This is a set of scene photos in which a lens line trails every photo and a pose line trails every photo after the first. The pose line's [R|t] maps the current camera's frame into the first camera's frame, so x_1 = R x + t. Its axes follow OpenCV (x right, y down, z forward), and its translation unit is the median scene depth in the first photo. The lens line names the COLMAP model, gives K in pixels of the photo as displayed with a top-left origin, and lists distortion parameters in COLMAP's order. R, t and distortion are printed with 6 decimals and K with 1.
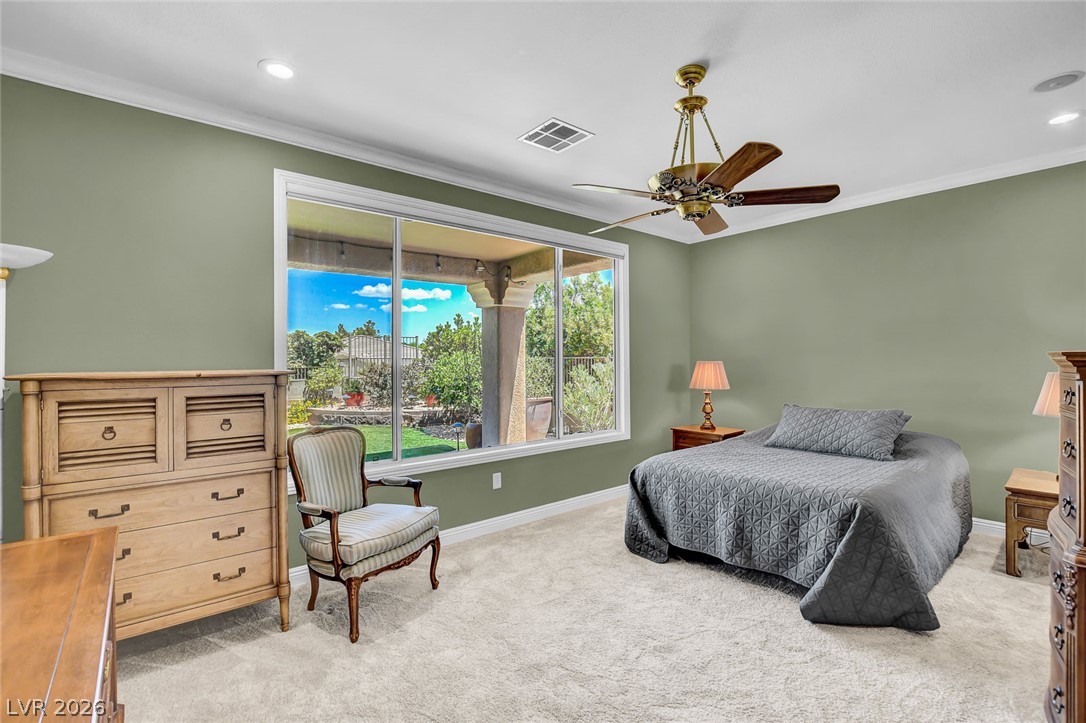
lens RADIAL K [[490.8, 0, 554.3], [0, 490.8, 359.3], [0, 0, 1]] dist [0.000690, -0.000040]
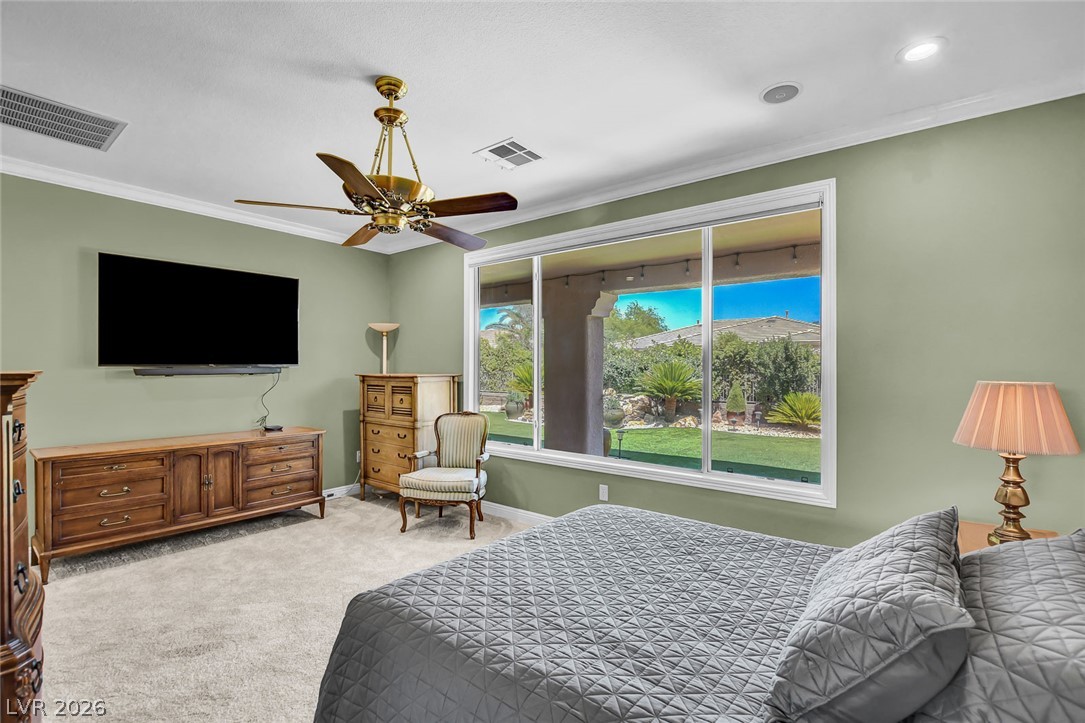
lens RADIAL K [[490.3, 0, 553.7], [0, 490.3, 366.8], [0, 0, 1]] dist [0.000690, -0.000040]
pose [[0.199723, 0.003147, -0.979847, 0.979761], [-0.002830, 0.999993, 0.002635, -0.009561], [0.979848, 0.002246, 0.199731, 0.838940]]
